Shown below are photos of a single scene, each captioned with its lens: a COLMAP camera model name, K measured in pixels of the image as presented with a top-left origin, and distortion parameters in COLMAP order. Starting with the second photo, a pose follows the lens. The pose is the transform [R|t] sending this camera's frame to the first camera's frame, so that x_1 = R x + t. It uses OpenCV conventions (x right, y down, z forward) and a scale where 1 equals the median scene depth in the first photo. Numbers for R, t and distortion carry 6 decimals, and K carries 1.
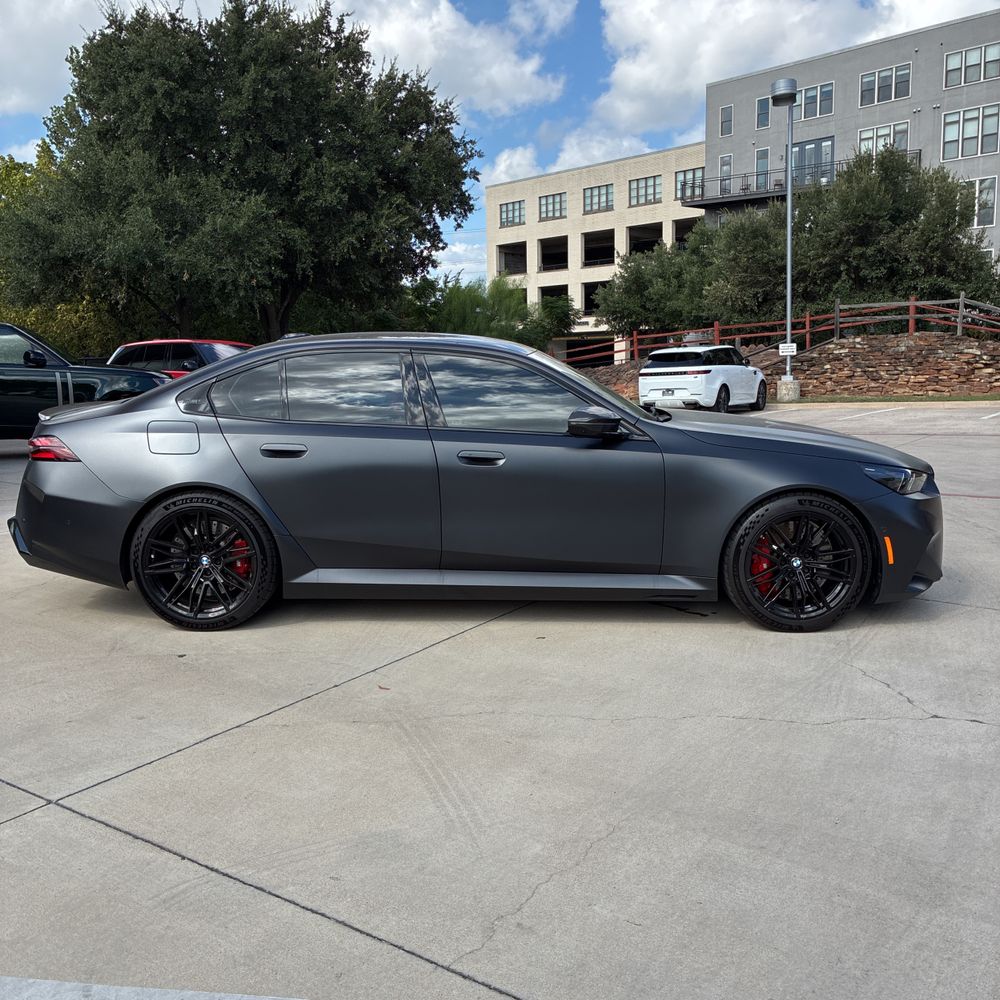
lens RADIAL K [[966.7, 0, 494.3], [0, 966.7, 498.6], [0, 0, 1]] dist [-0.001195, 0.000000]
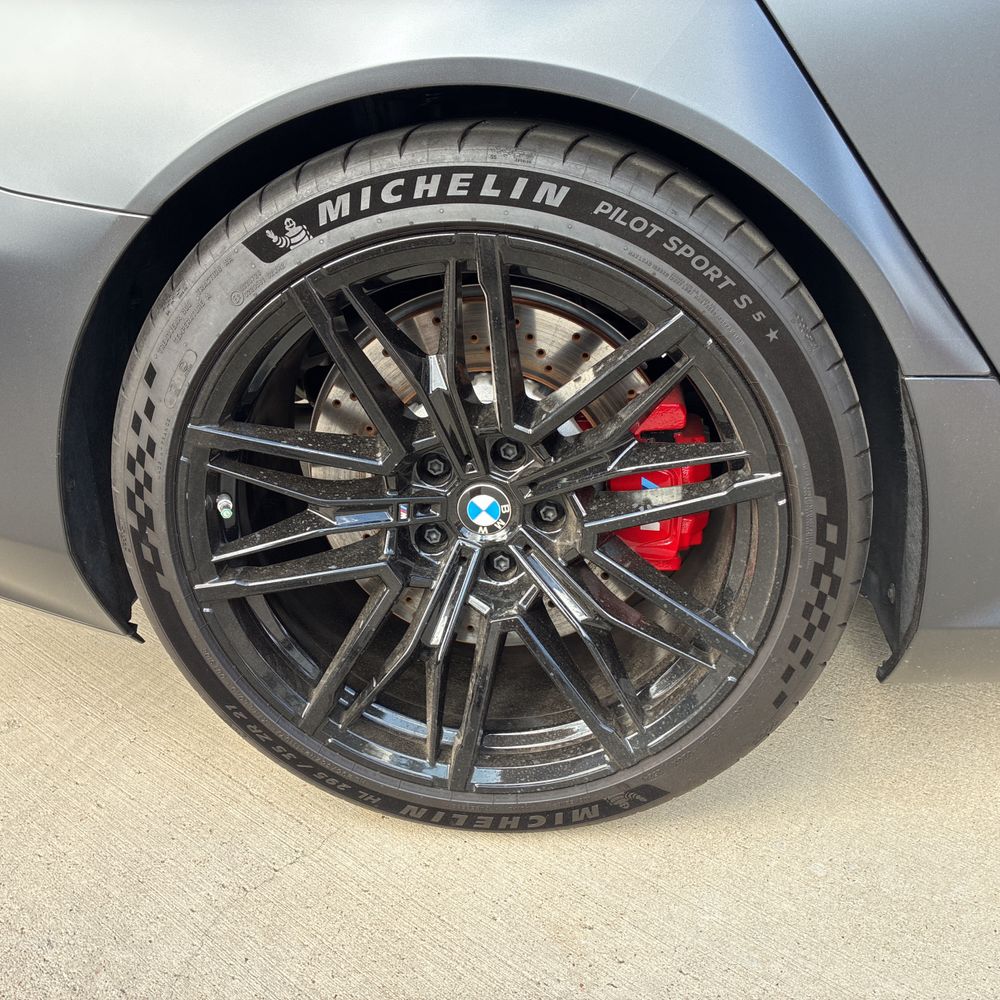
lens RADIAL K [[966.7, 0, 497.5], [0, 966.7, 503.2], [0, 0, 1]] dist [-0.001195, 0.000000]
pose [[0.992423, -0.016918, -0.121701, -0.055444], [0.048675, 0.963572, 0.262982, 0.002170], [0.112819, -0.266913, 0.957094, 0.164984]]
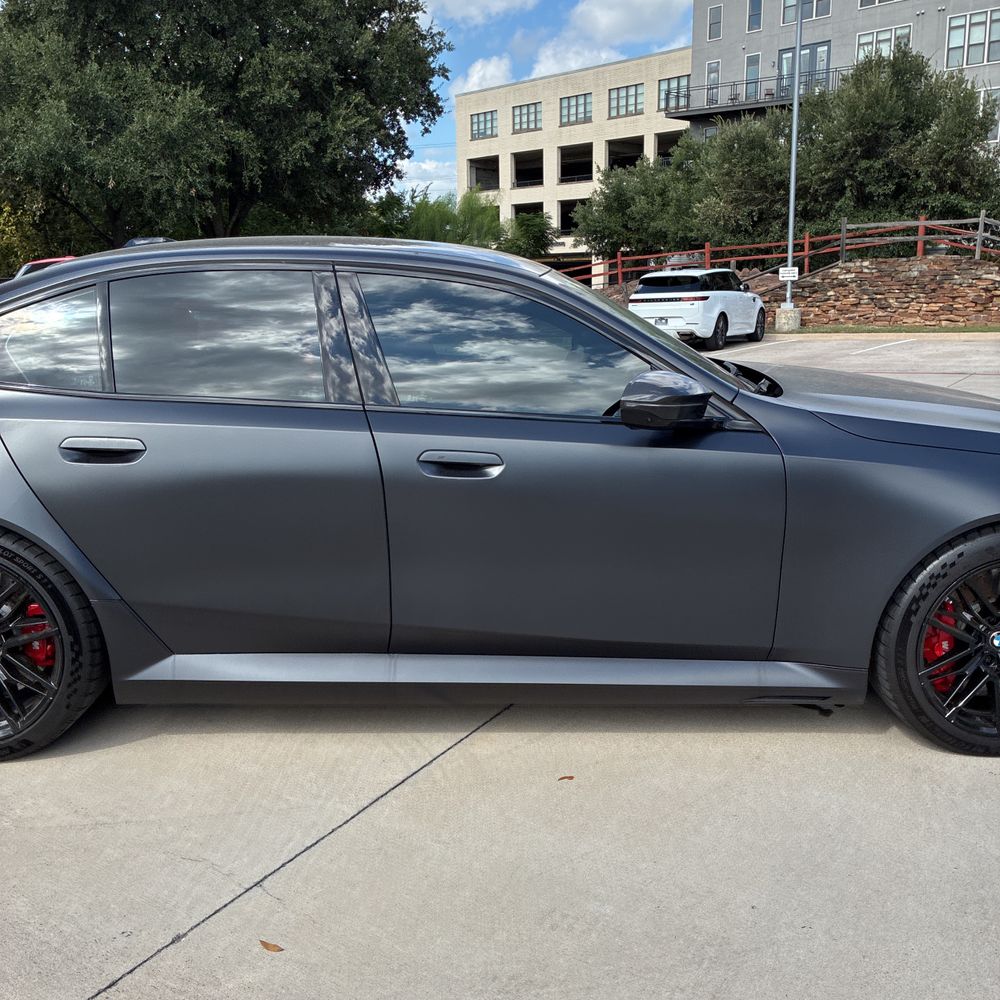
lens RADIAL K [[966.7, 0, 500.7], [0, 966.7, 508.0], [0, 0, 1]] dist [-0.001195, 0.000000]
pose [[0.999304, -0.002439, 0.037226, -0.002216], [-0.000767, 0.996307, 0.085863, -0.012772], [-0.037298, -0.085832, 0.995611, 0.087452]]
